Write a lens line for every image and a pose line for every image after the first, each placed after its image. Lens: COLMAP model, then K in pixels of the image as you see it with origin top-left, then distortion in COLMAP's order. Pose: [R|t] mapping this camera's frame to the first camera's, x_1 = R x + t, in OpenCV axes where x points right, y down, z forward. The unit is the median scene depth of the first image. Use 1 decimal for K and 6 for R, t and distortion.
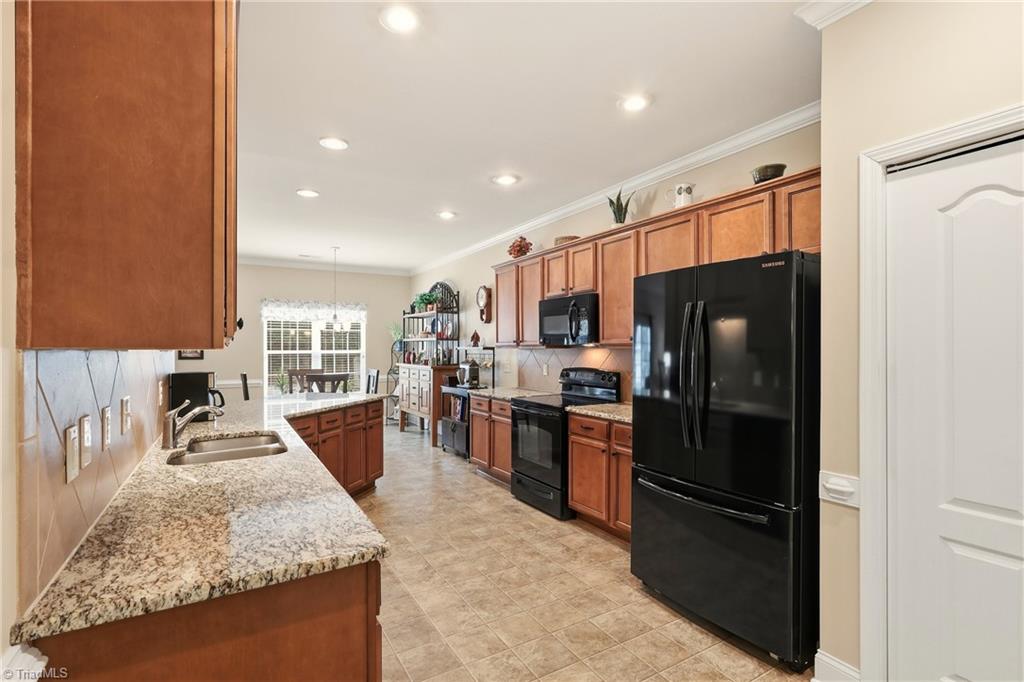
lens RADIAL K [[476.3, 0, 506.8], [0, 476.3, 348.0], [0, 0, 1]] dist [0.001238, 0.000046]
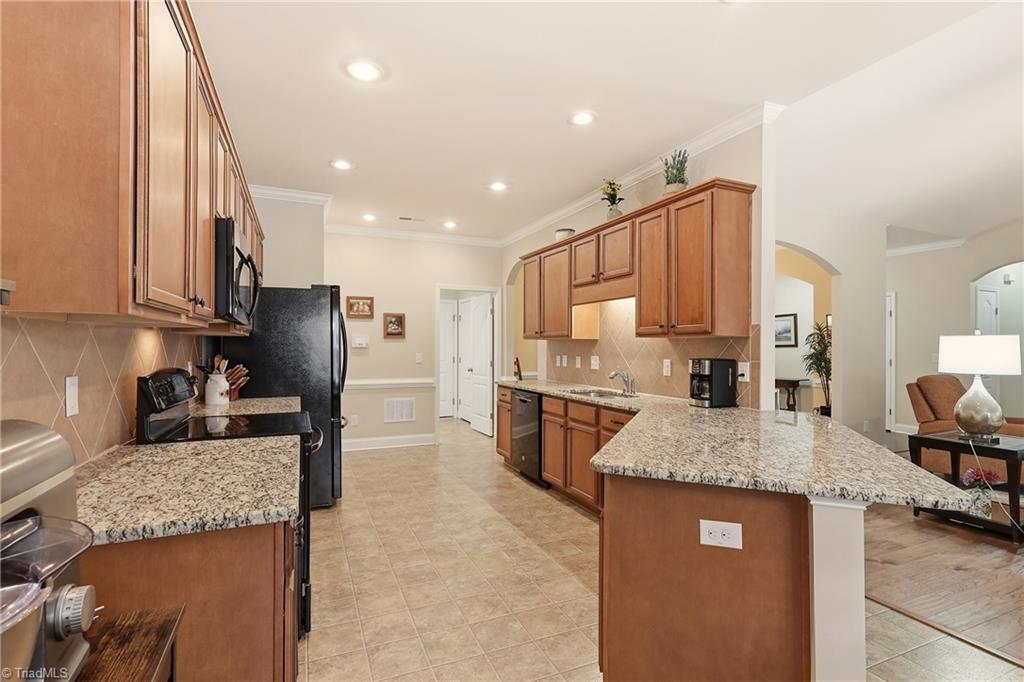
lens RADIAL K [[489.2, 0, 512.0], [0, 489.2, 341.0], [0, 0, 1]] dist [0.005969, 0.000386]
pose [[-0.993042, 0.000255, 0.117764, -0.183768], [-0.001236, 0.999920, -0.012590, 0.014692], [-0.117758, -0.012648, -0.992962, 1.077172]]
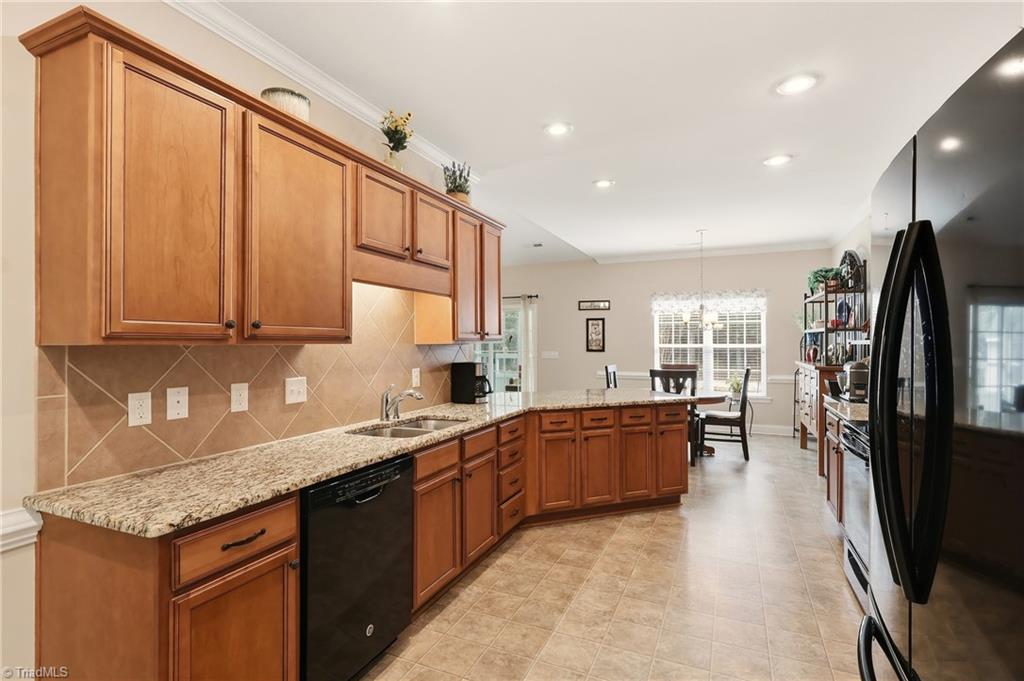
lens RADIAL K [[489.2, 0, 512.0], [0, 489.2, 340.5], [0, 0, 1]] dist [0.005969, 0.000386]
pose [[0.583863, -0.001122, -0.811851, 0.208043], [-0.000364, 0.999999, -0.001644, -0.000699], [0.811852, 0.001256, 0.583862, 0.188288]]
